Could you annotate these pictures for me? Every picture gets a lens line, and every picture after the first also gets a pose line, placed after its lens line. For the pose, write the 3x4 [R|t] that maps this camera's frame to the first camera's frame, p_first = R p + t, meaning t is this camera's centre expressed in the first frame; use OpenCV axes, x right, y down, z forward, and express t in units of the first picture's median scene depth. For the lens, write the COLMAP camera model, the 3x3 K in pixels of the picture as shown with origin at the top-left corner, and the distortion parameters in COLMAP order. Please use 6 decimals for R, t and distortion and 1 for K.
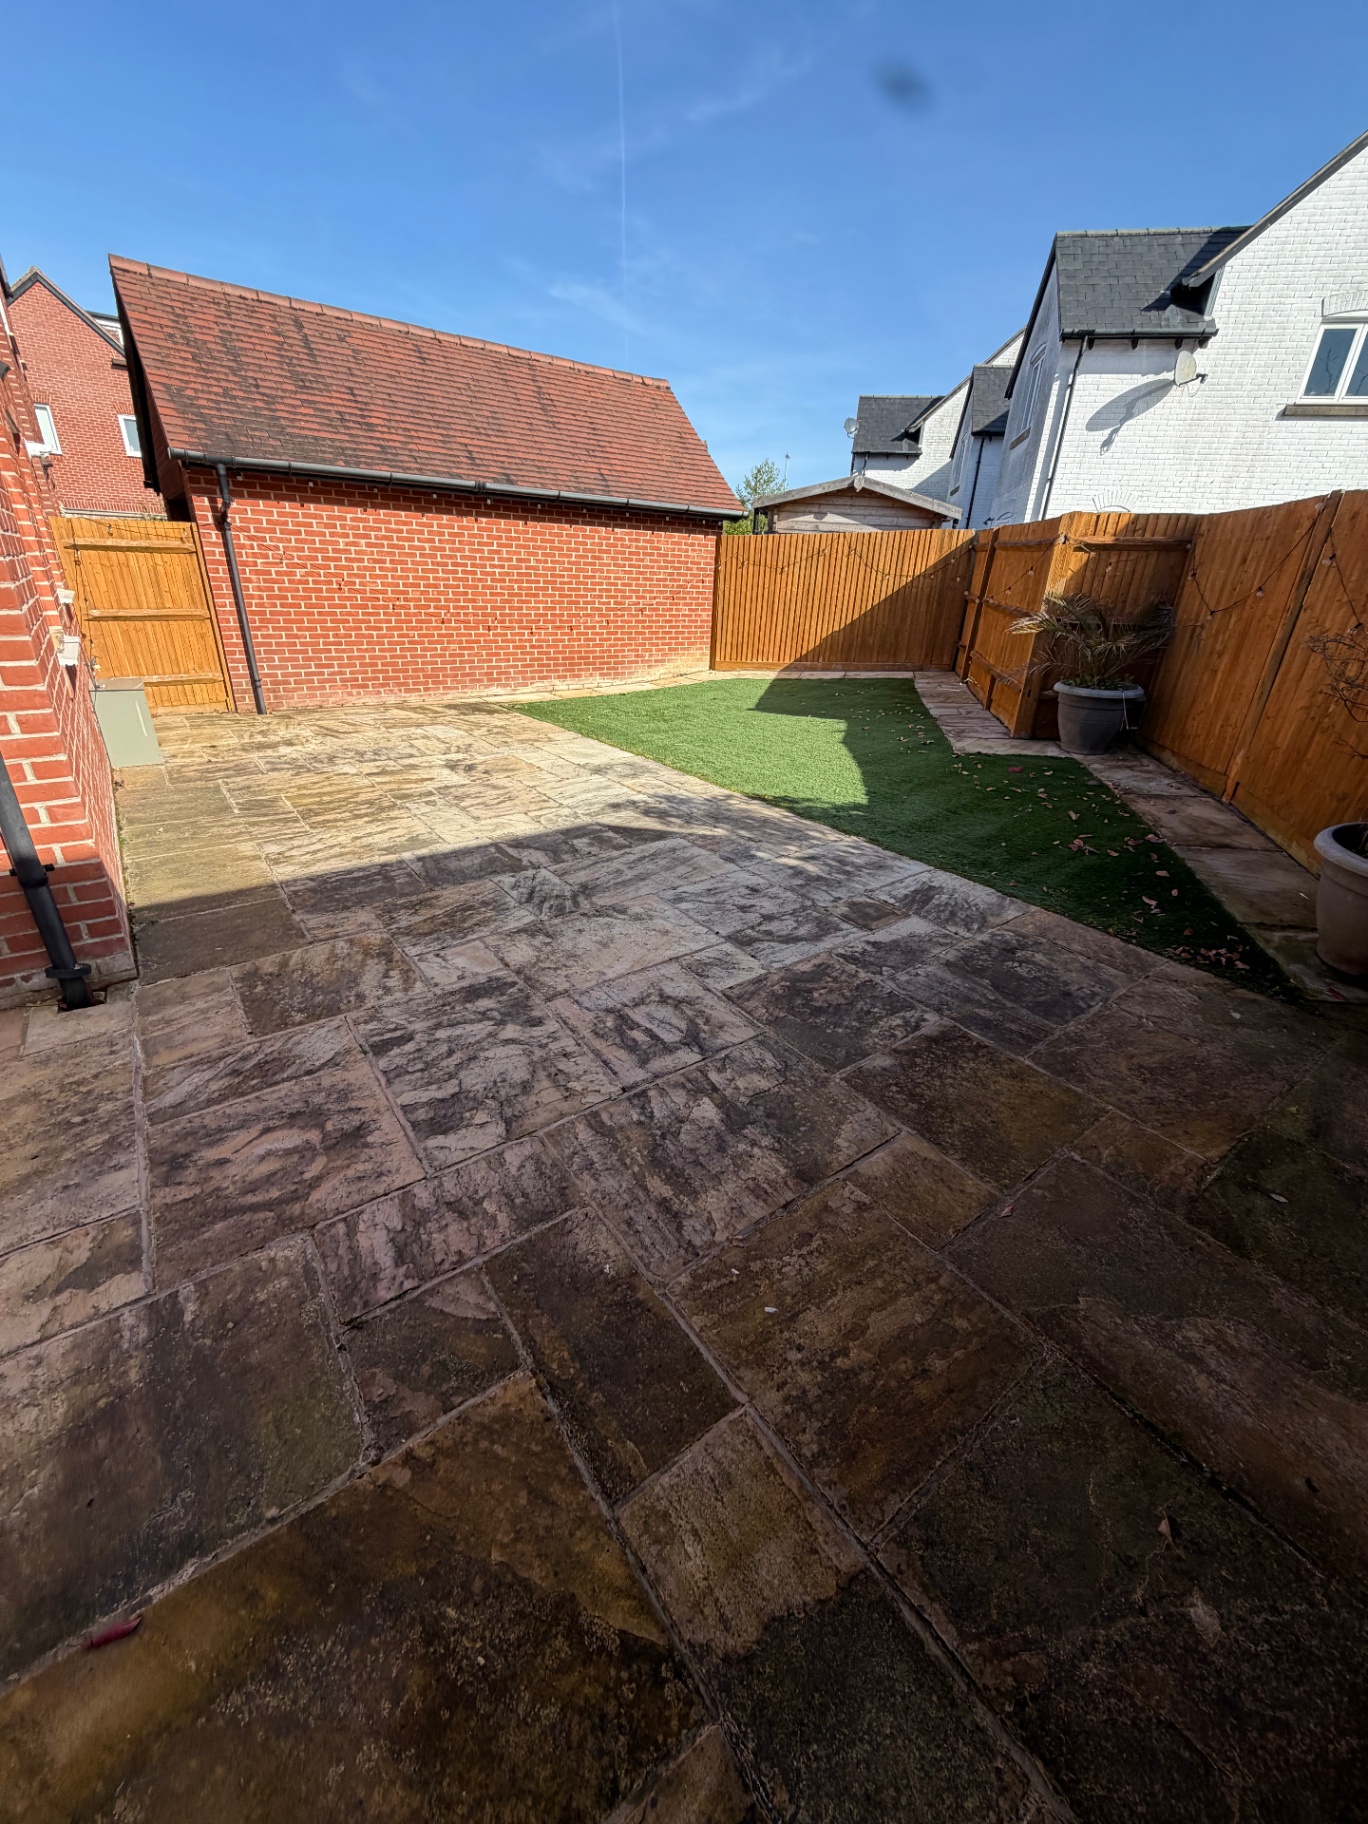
lens RADIAL K [[728.6, 0, 685.5], [0, 728.6, 911.9], [0, 0, 1]] dist [0.000369, -0.000034]
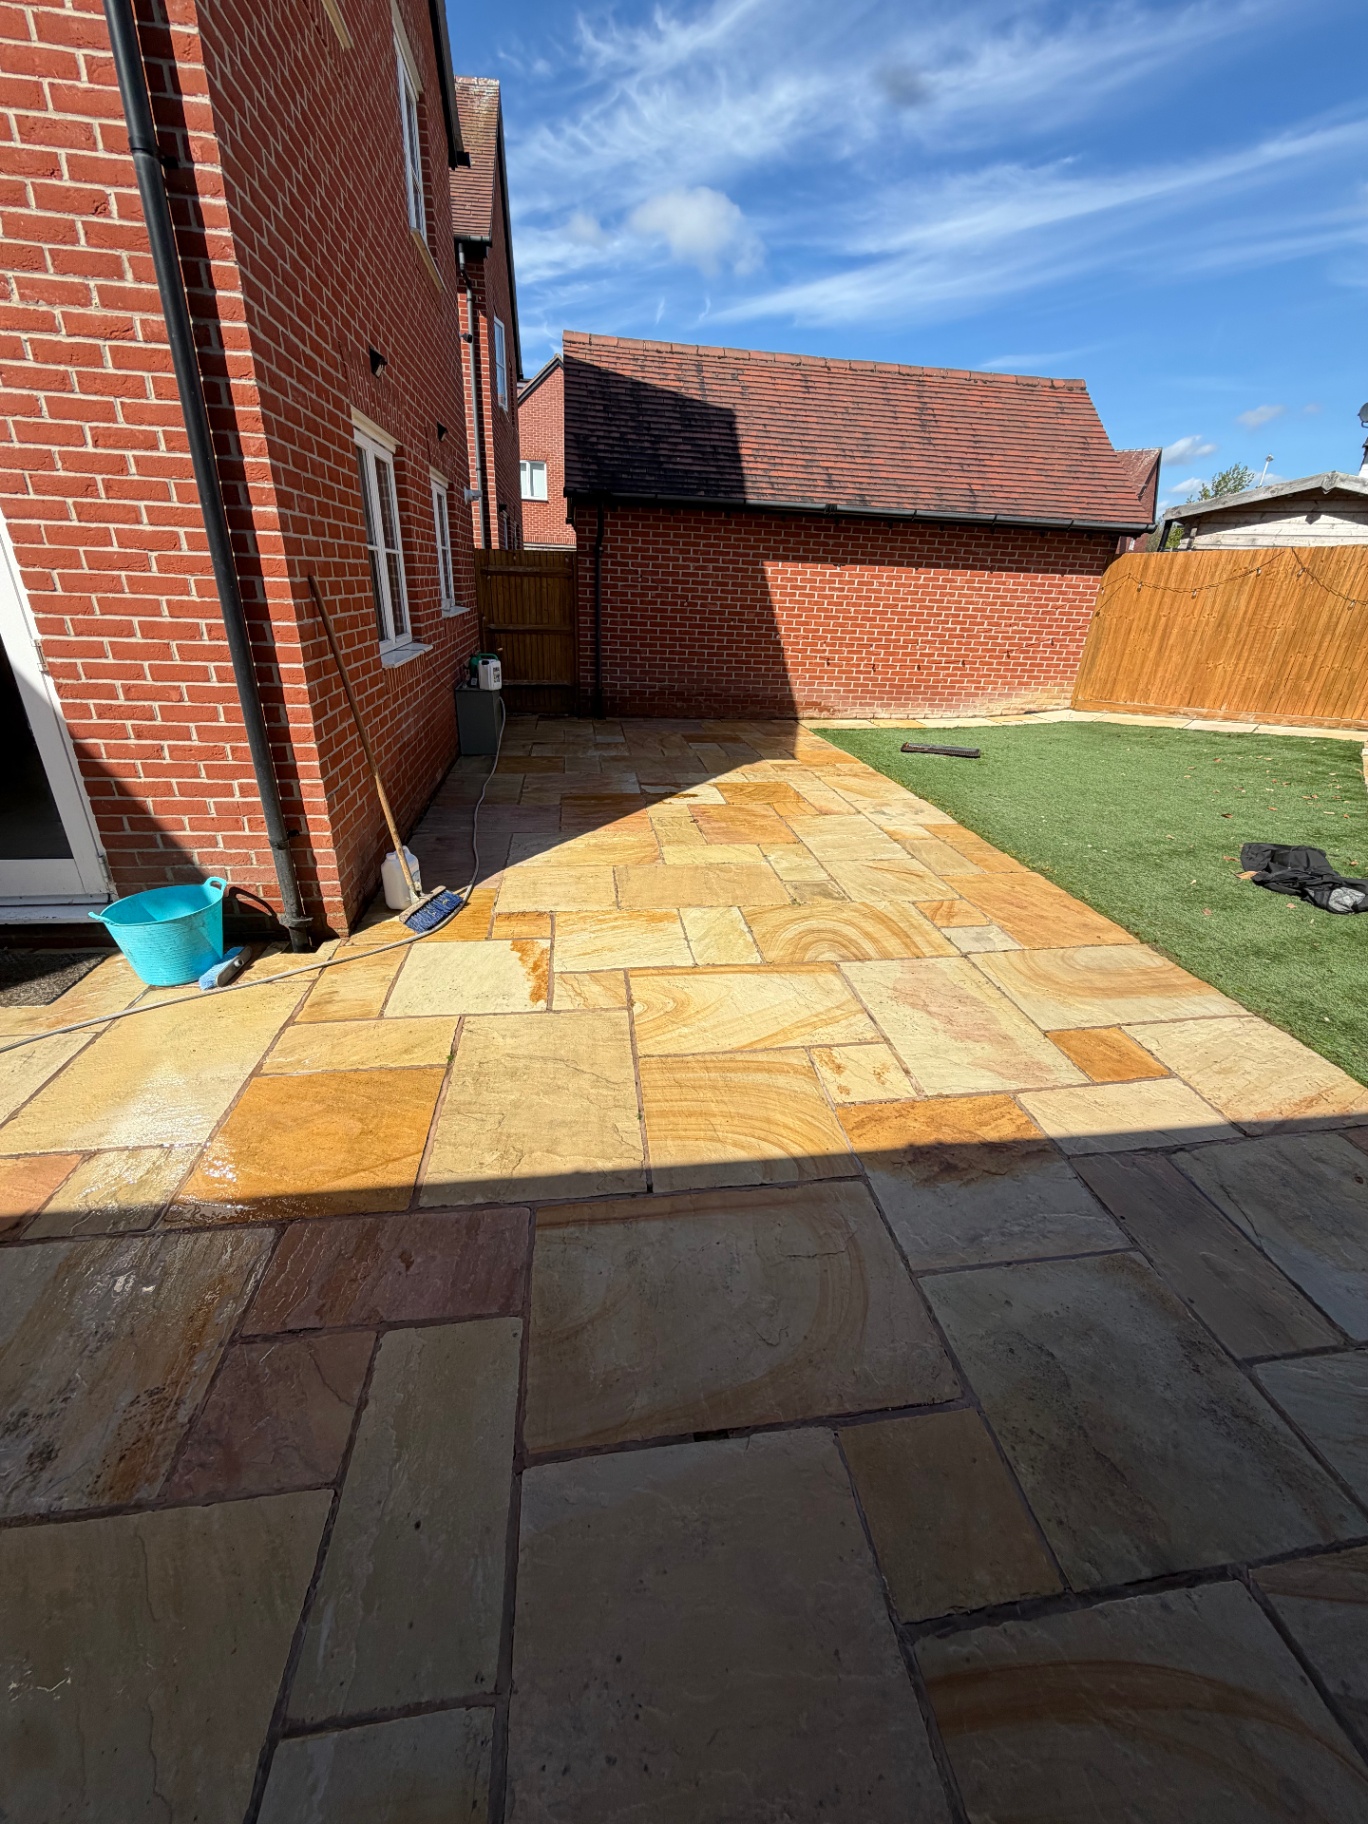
lens RADIAL K [[728.6, 0, 684.9], [0, 728.6, 910.7], [0, 0, 1]] dist [0.000369, -0.000034]
pose [[0.875089, 0.195997, -0.442498, 0.081620], [-0.209480, 0.977633, 0.018756, -0.029646], [0.436276, 0.076281, 0.896574, 0.070532]]
